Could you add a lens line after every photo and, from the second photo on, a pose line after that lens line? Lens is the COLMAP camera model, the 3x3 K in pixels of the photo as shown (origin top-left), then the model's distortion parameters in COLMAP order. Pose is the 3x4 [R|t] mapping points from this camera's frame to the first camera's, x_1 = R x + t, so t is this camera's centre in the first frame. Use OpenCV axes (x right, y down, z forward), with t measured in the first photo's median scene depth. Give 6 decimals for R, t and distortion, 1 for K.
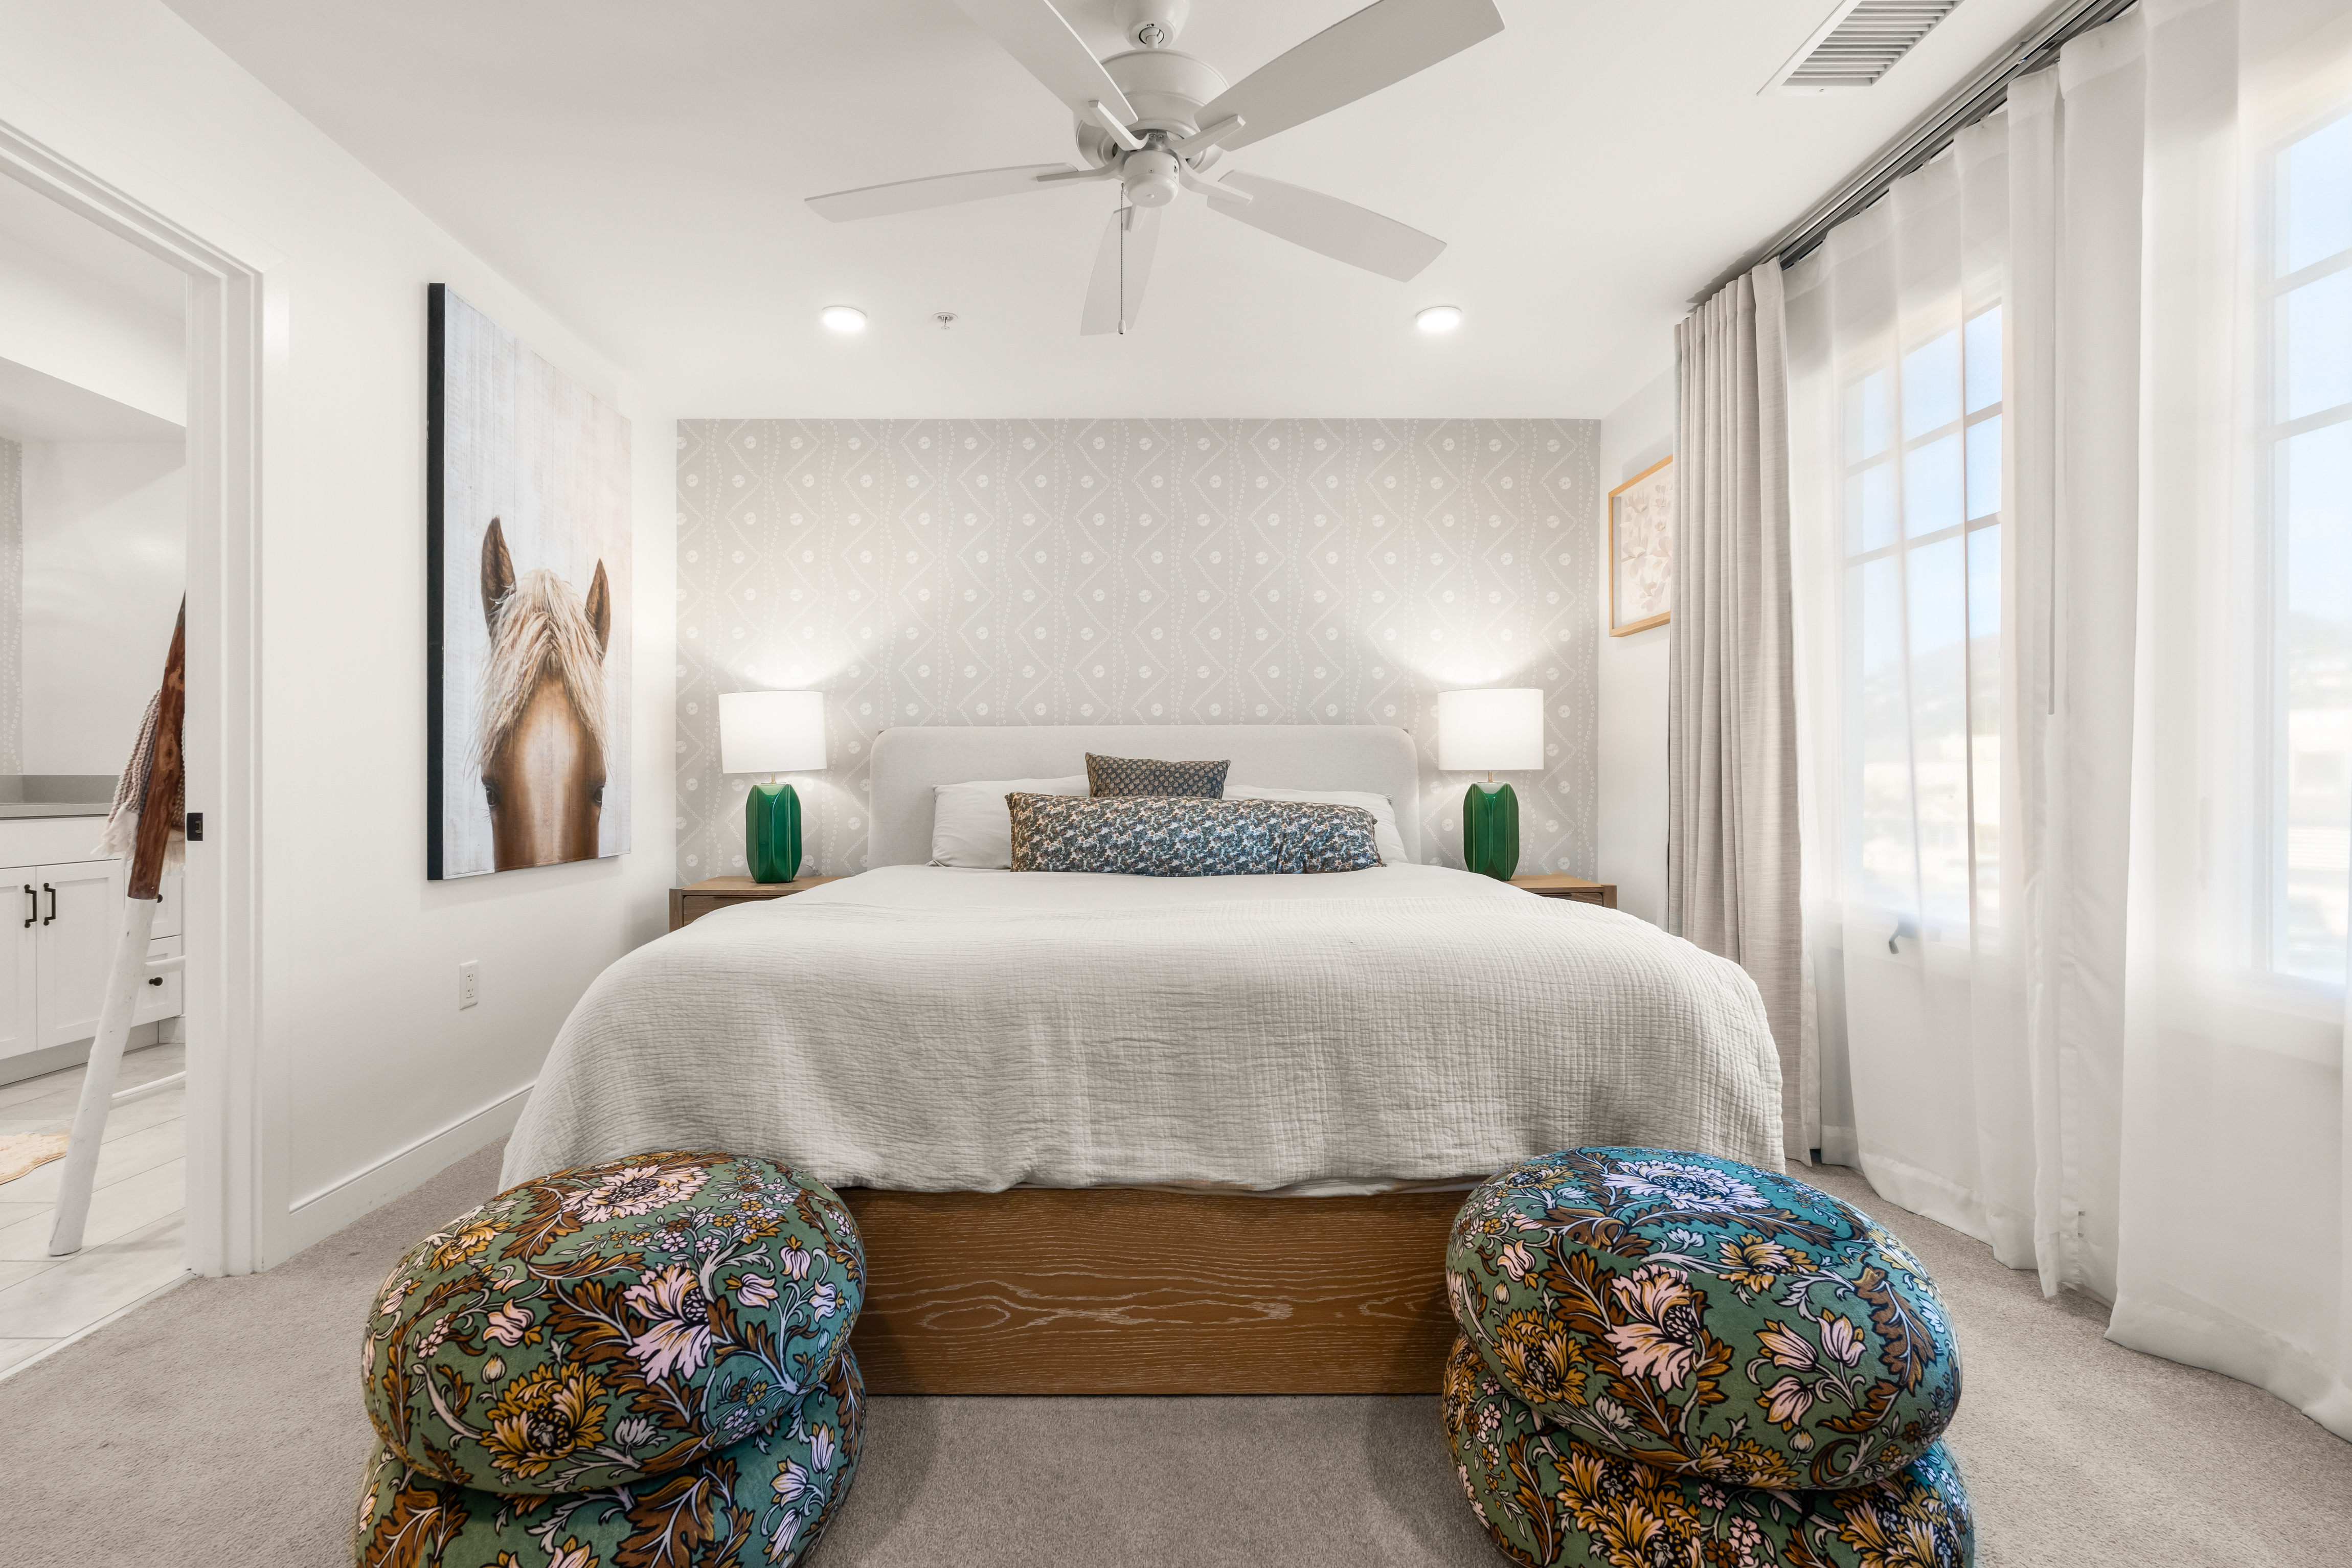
lens RADIAL K [[1048.6, 0, 1123.1], [0, 1048.6, 777.6], [0, 0, 1]] dist [-0.003765, 0.000602]
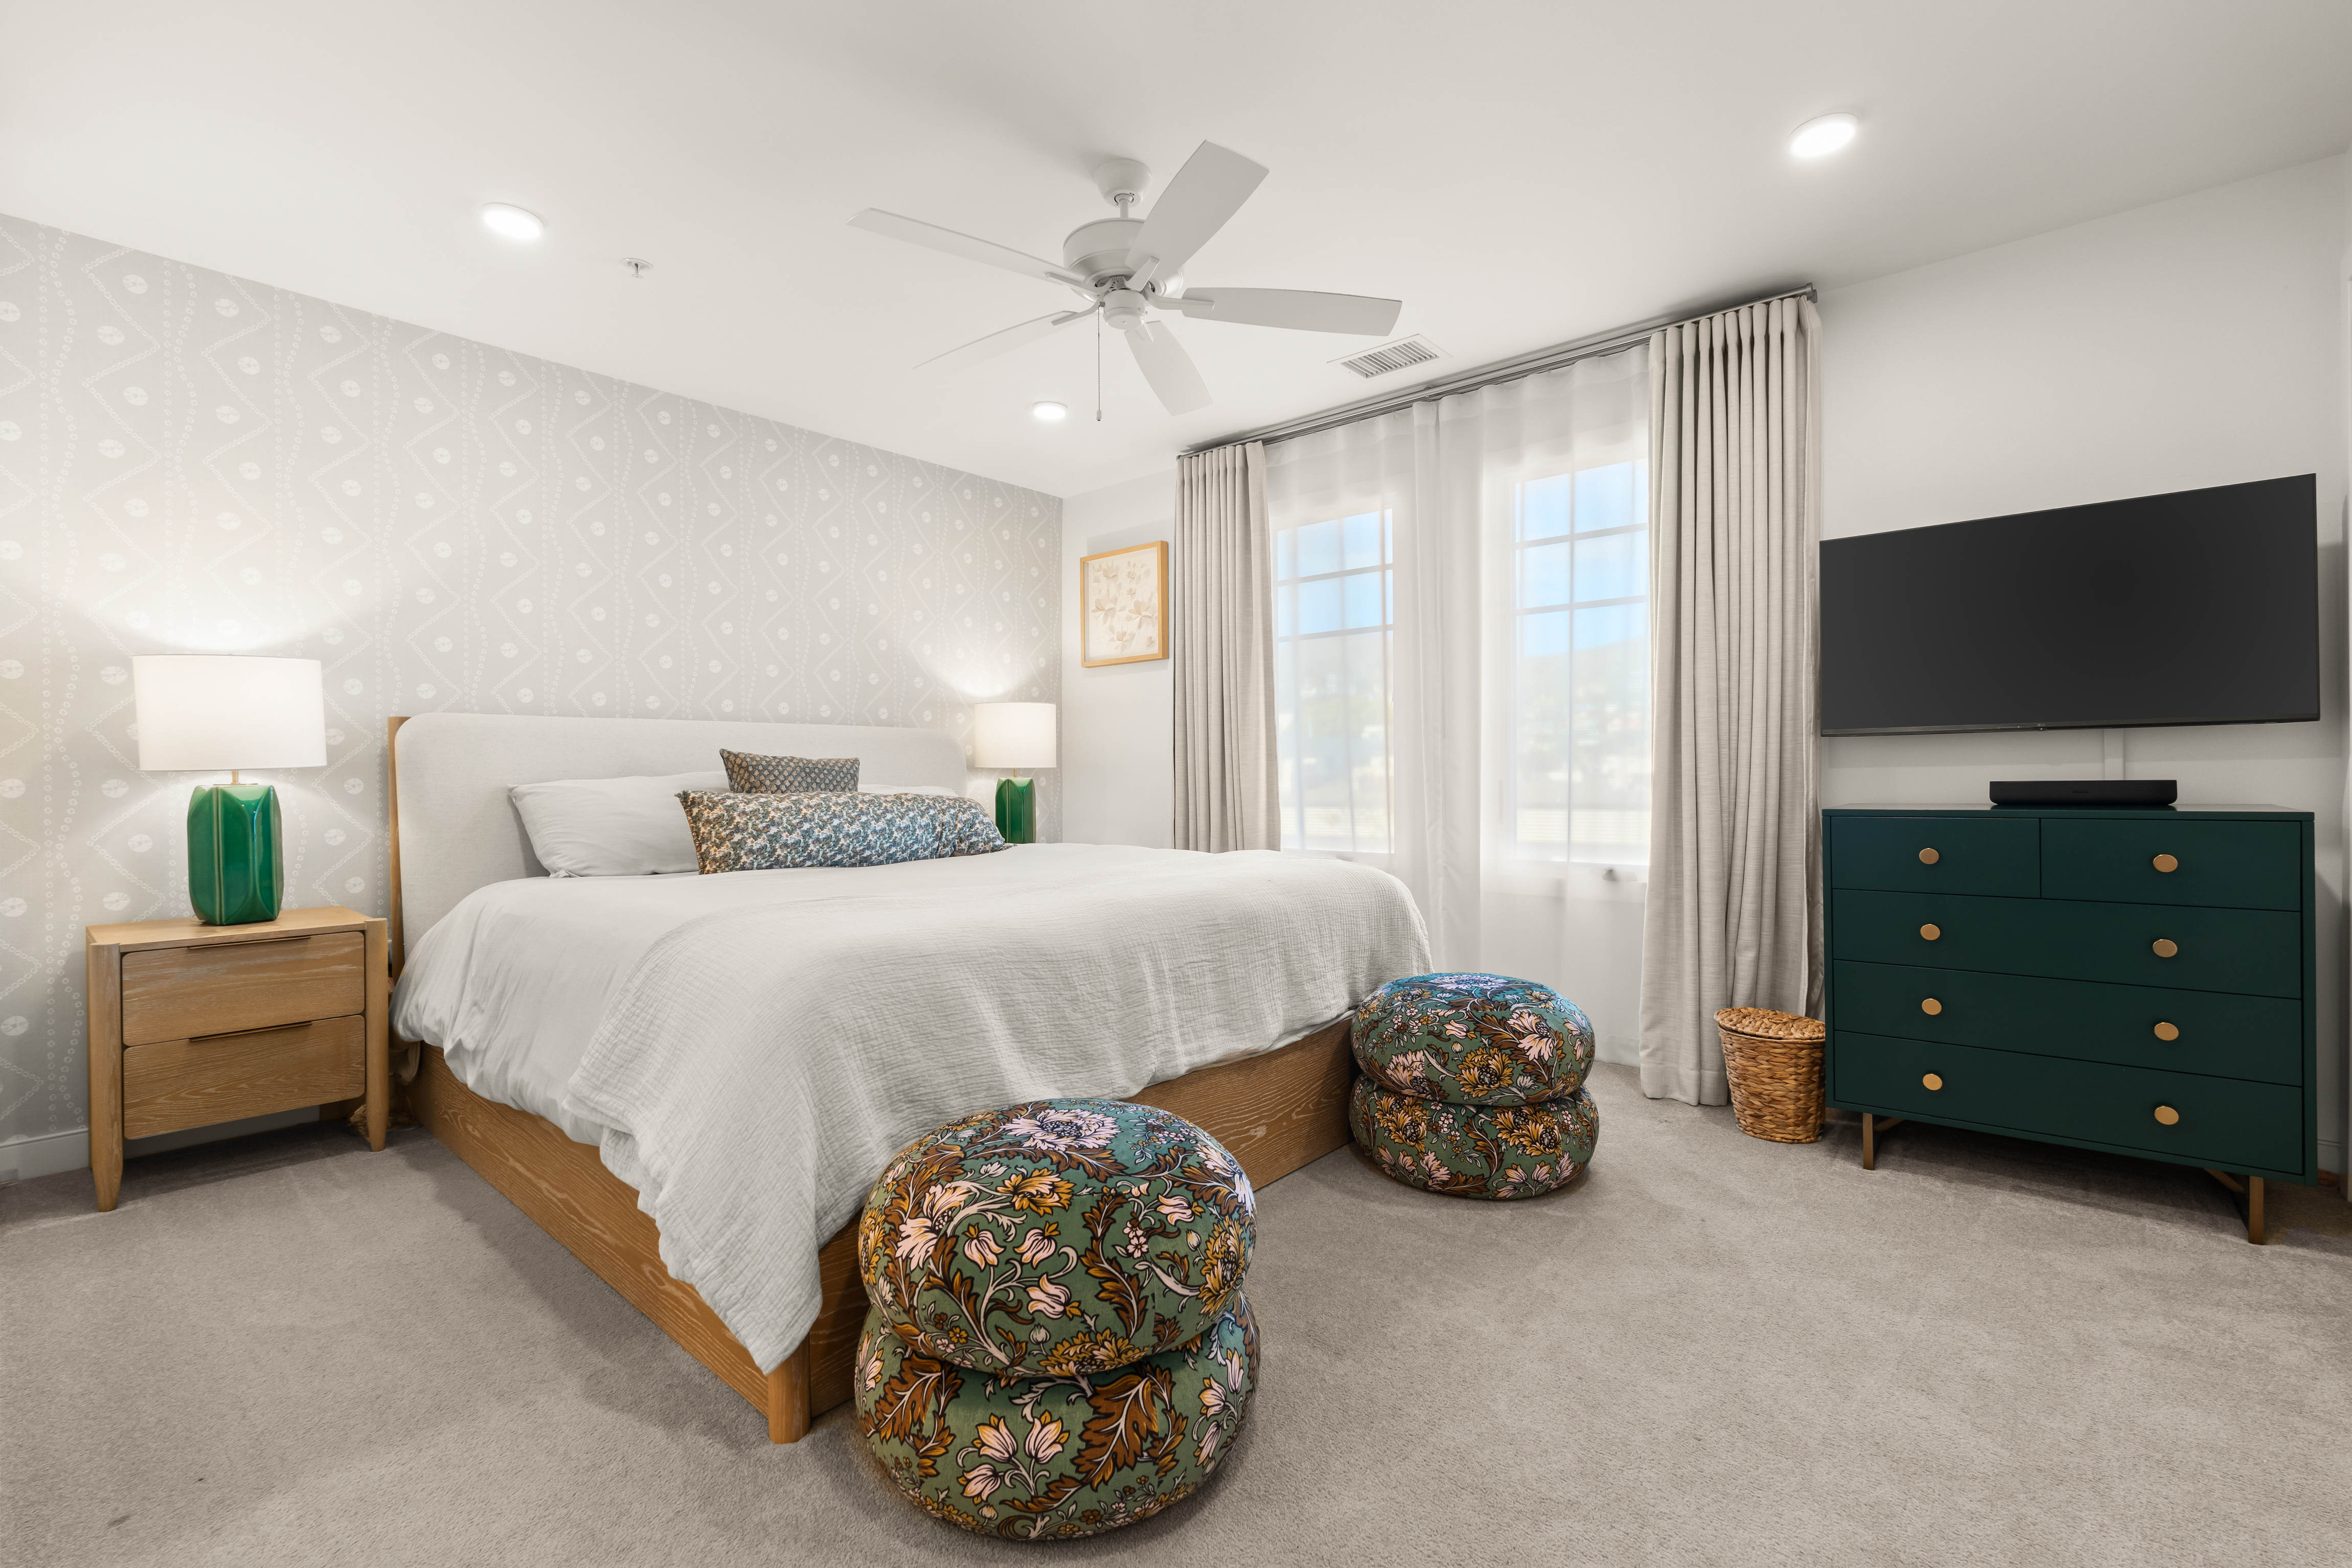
lens RADIAL K [[1025.8, 0, 1175.8], [0, 1025.8, 780.8], [0, 0, 1]] dist [-0.002969, 0.000654]
pose [[0.658959, -0.007834, 0.752138, -0.529962], [0.005306, 0.999969, 0.005767, 0.002524], [-0.752160, 0.000191, 0.658981, 0.070576]]
